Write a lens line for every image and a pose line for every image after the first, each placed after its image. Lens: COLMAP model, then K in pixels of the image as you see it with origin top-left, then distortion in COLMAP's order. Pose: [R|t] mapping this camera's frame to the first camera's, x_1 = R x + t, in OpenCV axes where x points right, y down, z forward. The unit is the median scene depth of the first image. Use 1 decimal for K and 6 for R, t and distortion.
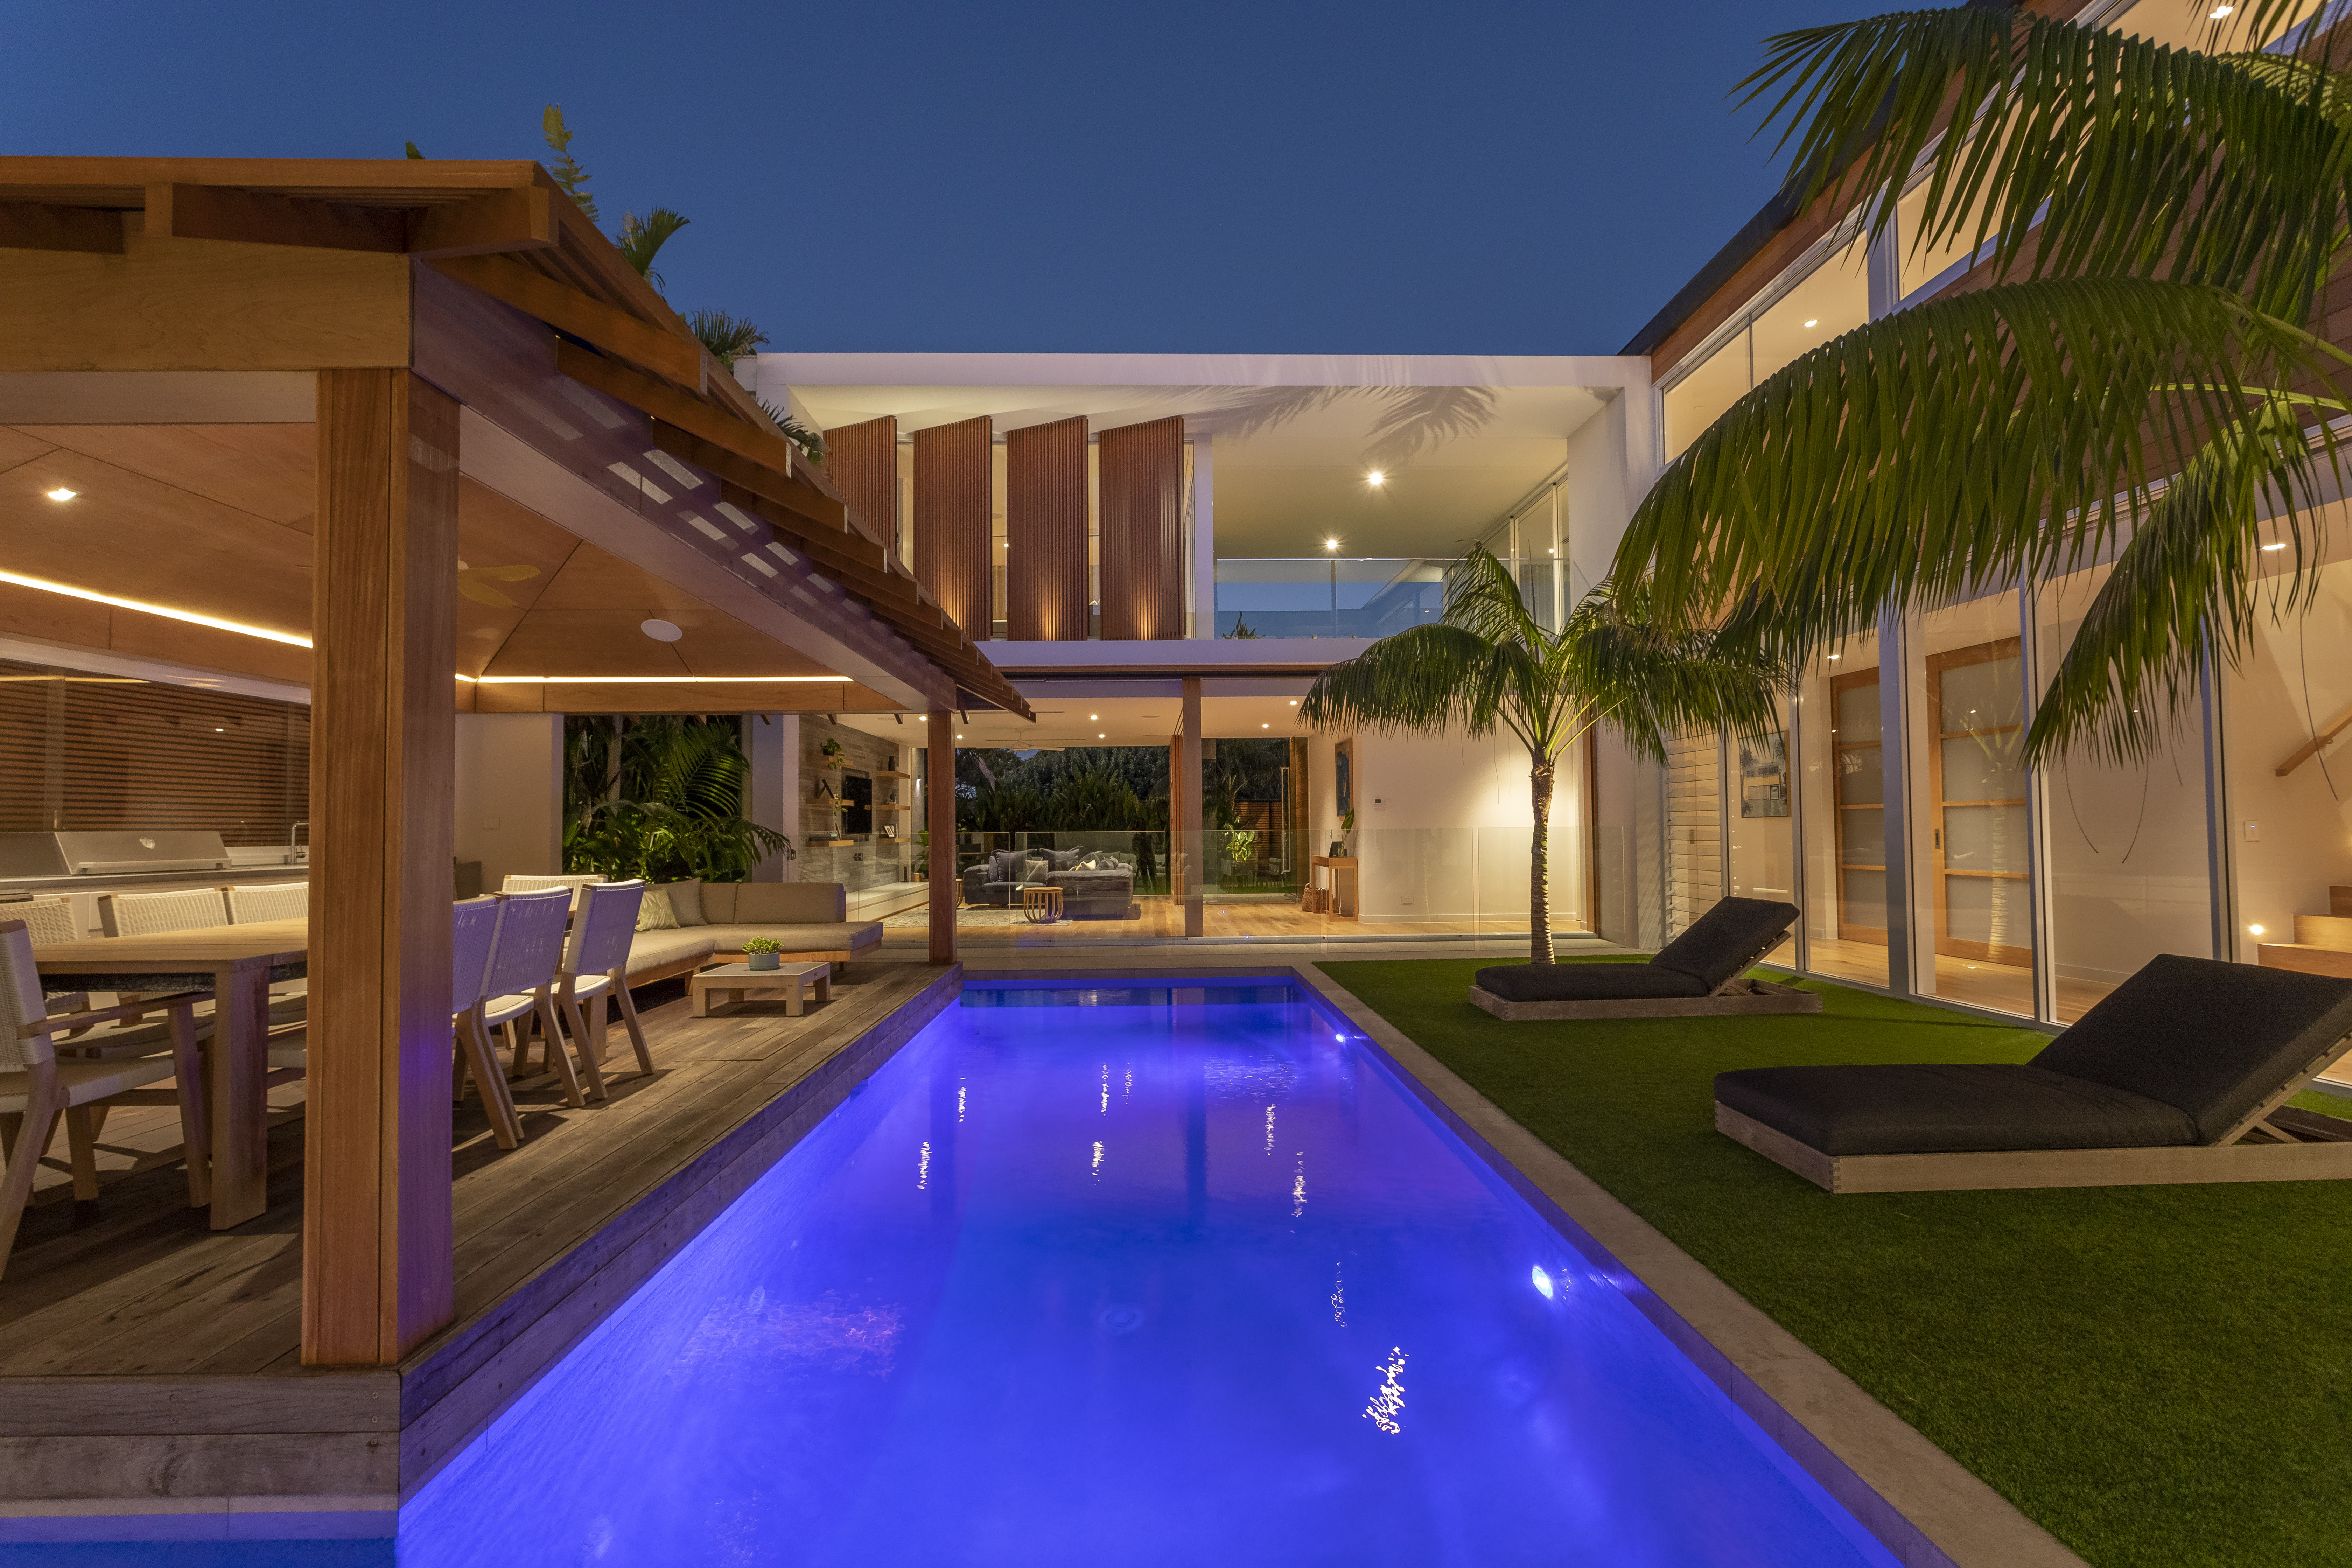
lens RADIAL K [[1113.6, 0, 1172.9], [0, 1113.6, 793.6], [0, 0, 1]] dist [-0.015631, -0.000010]
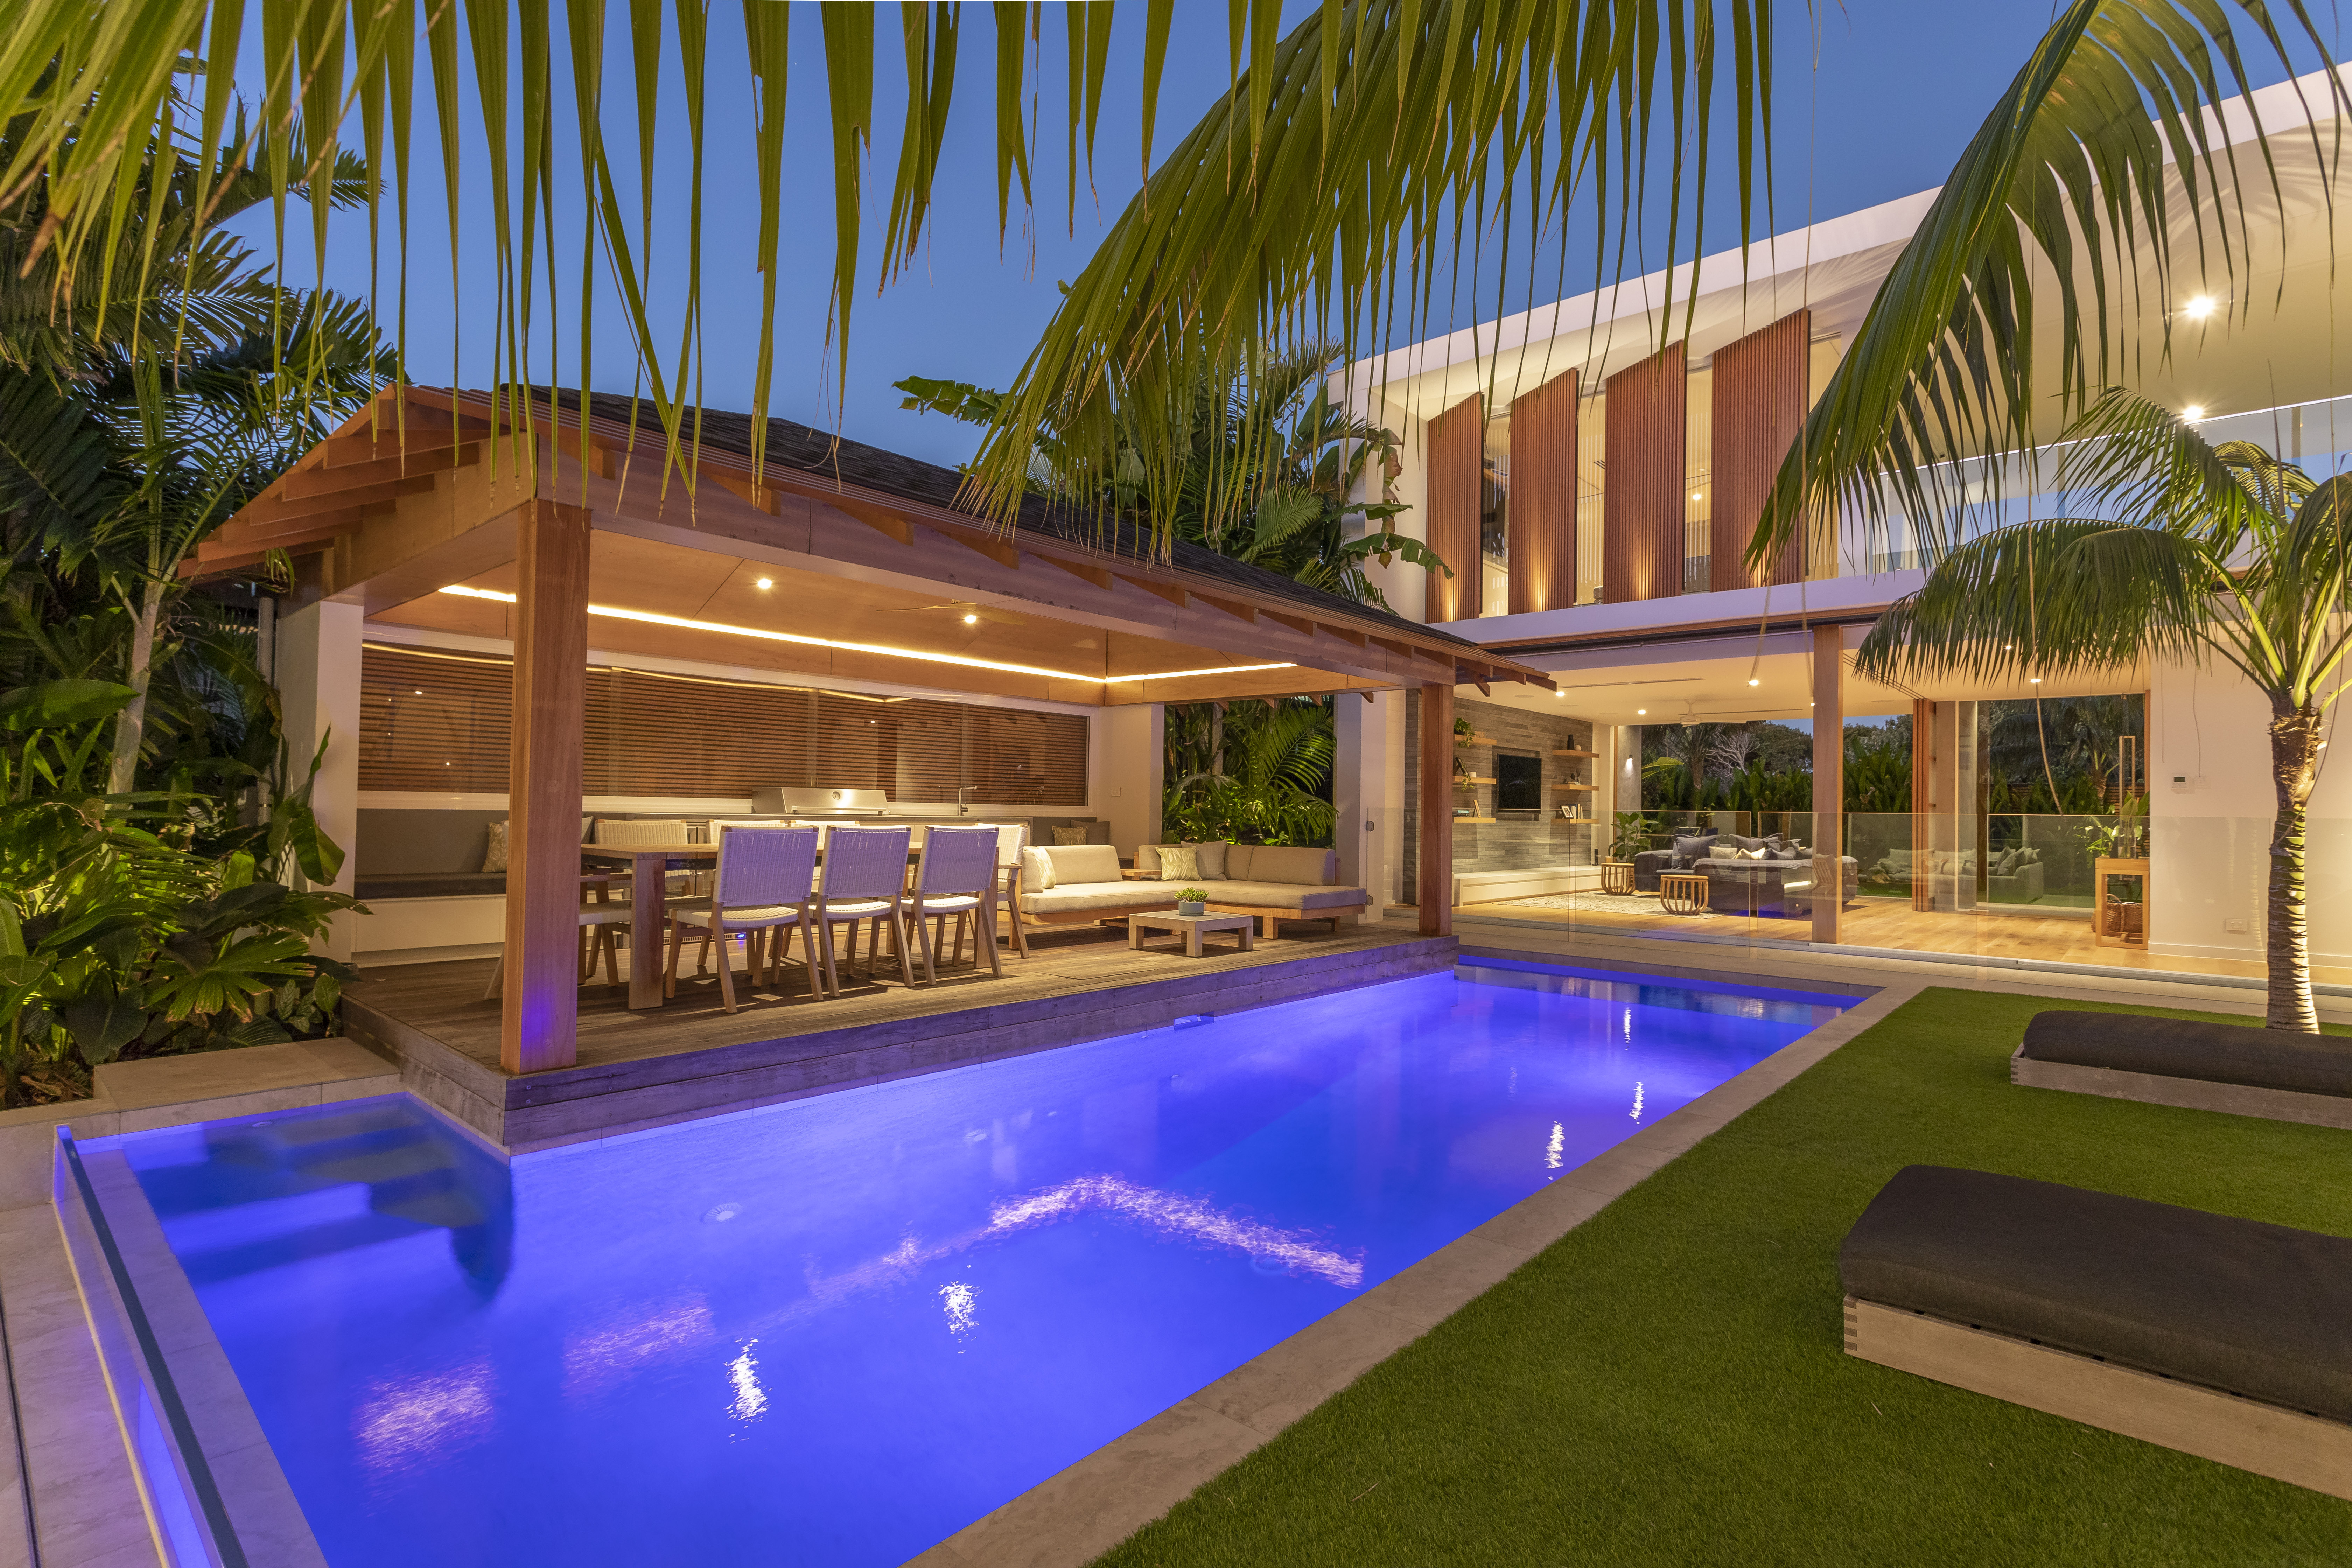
lens RADIAL K [[1103.7, 0, 1172.0], [0, 1103.7, 794.8], [0, 0, 1]] dist [0.002908, 0.000806]
pose [[0.723747, 0.010619, -0.689984, 0.264147], [-0.001234, 0.999900, 0.014094, 0.009764], [0.690064, -0.009349, 0.723688, 0.093712]]
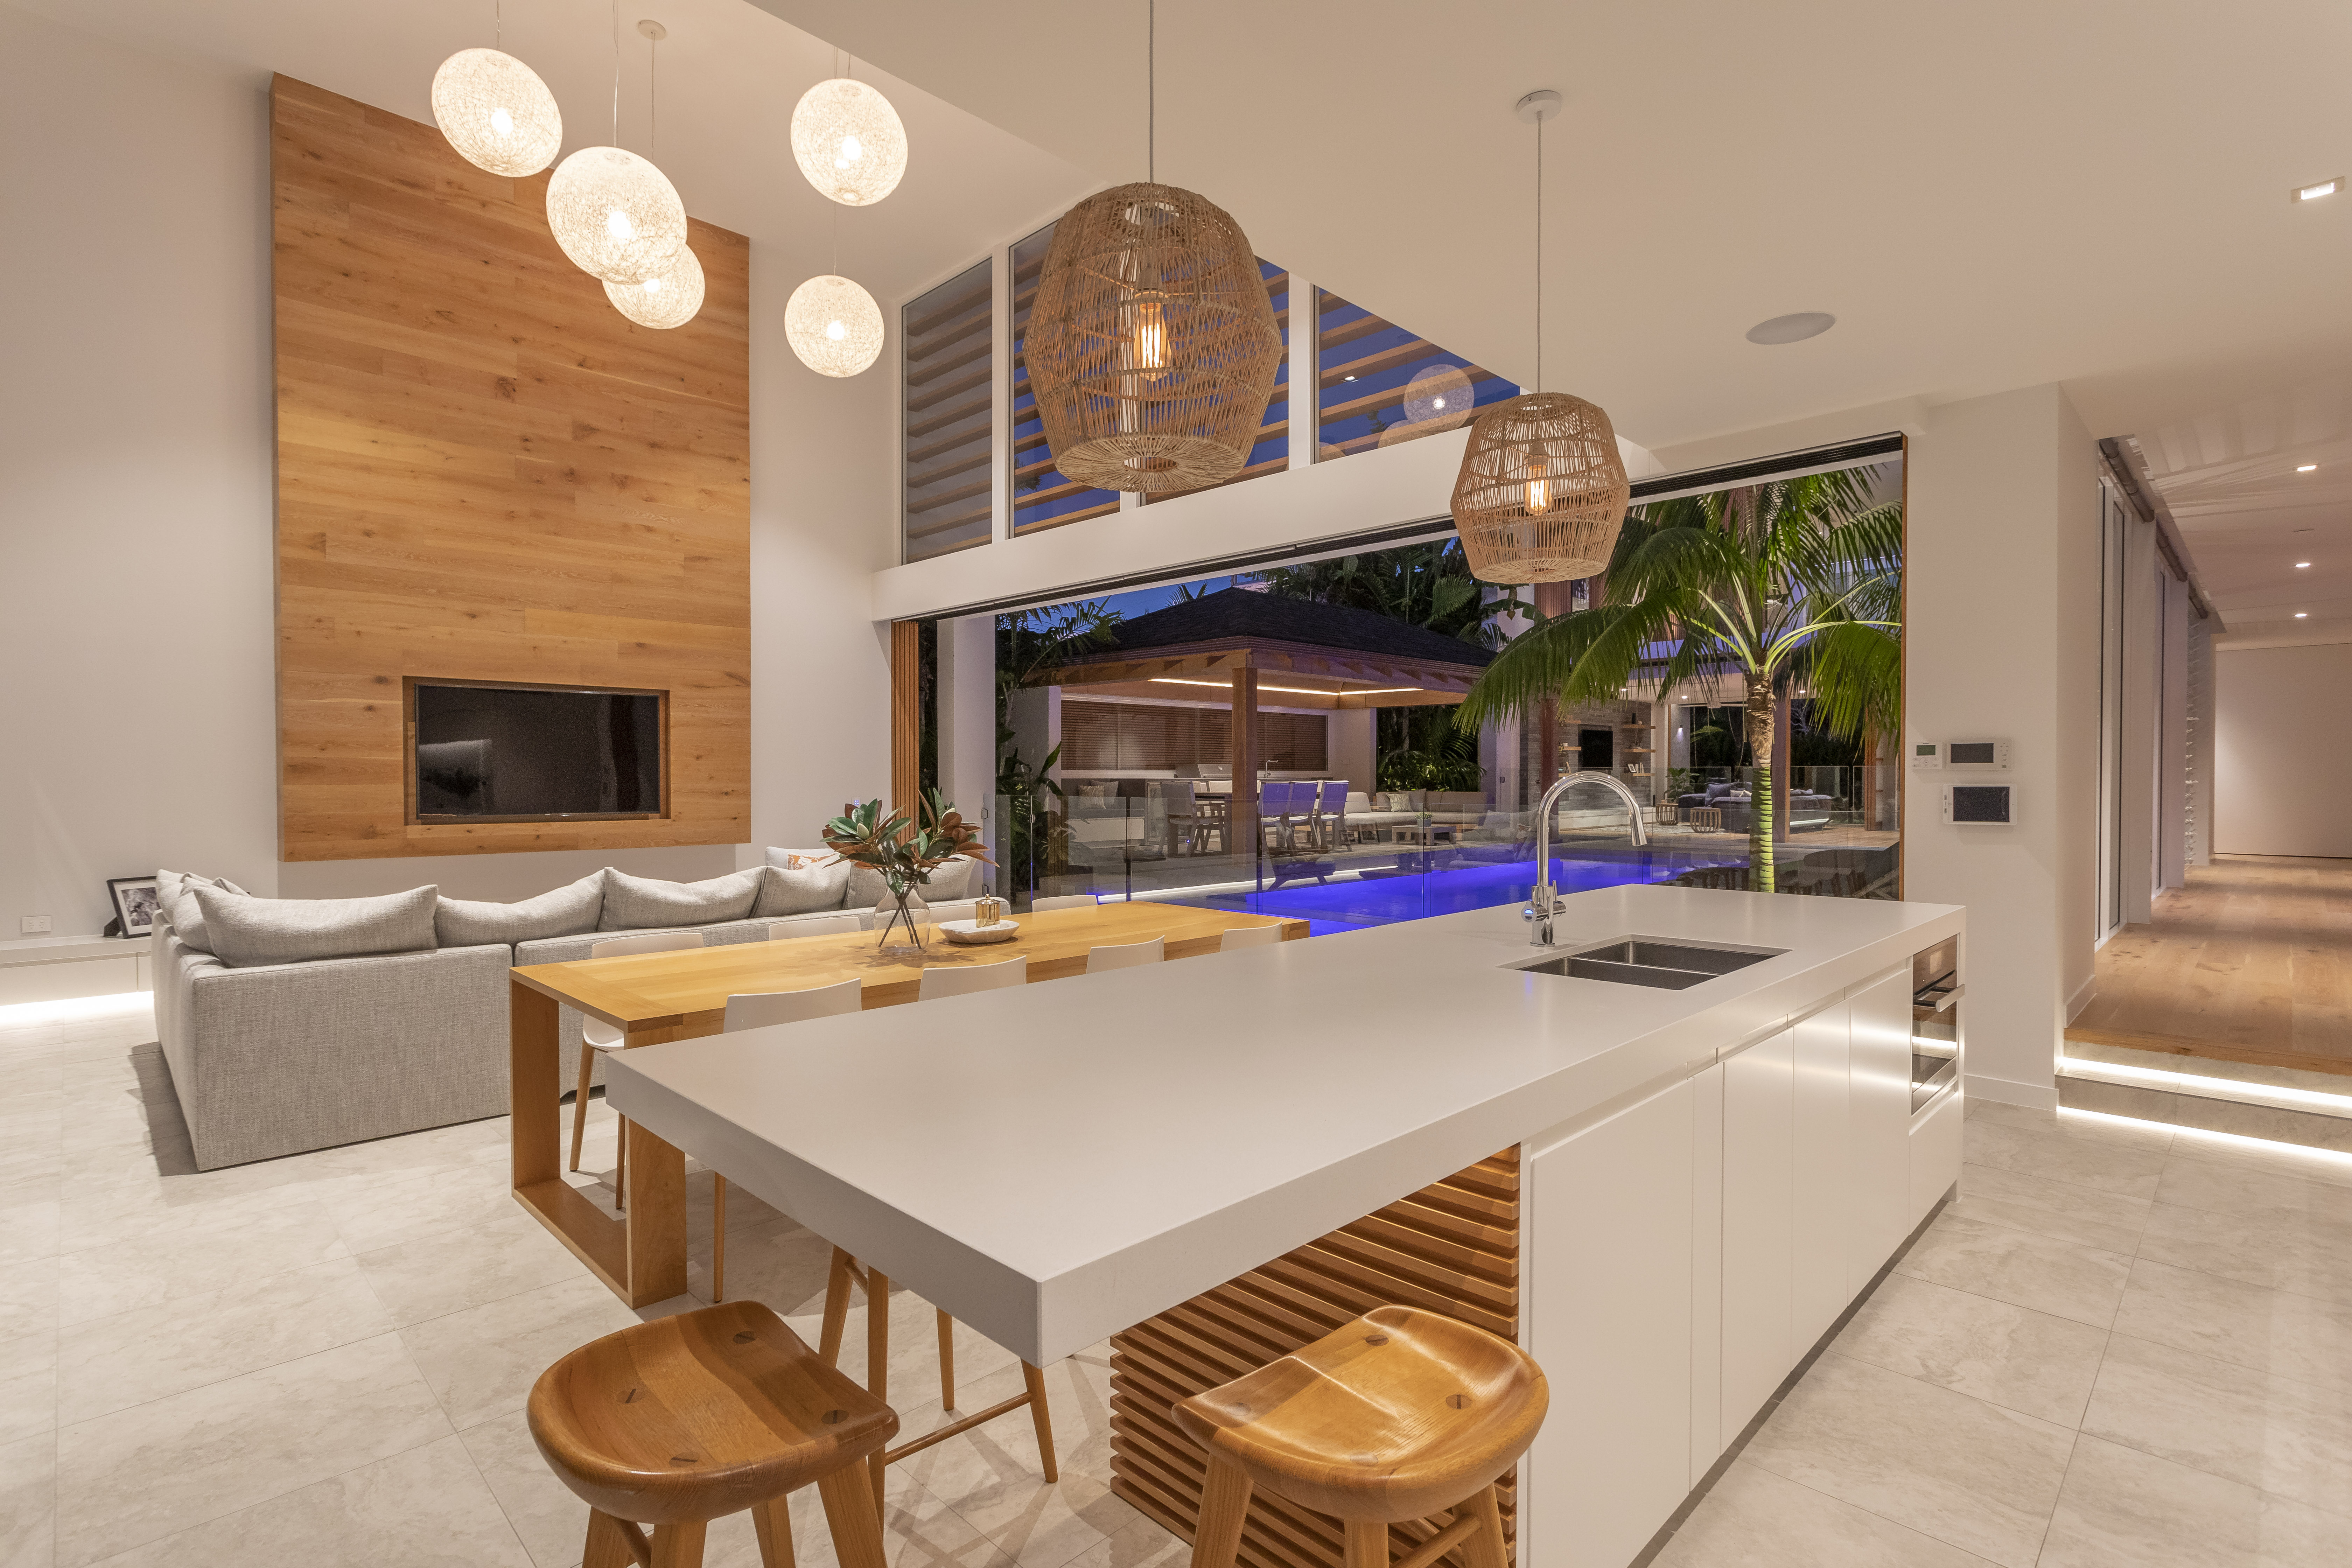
lens RADIAL K [[1113.6, 0, 1154.2], [0, 1113.6, 782.6], [0, 0, 1]] dist [-0.015631, -0.000010]
pose [[0.670525, 0.014876, -0.741738, 0.594637], [0.018353, 0.999160, 0.036630, -0.014876], [0.741660, -0.038174, 0.669689, -0.579586]]
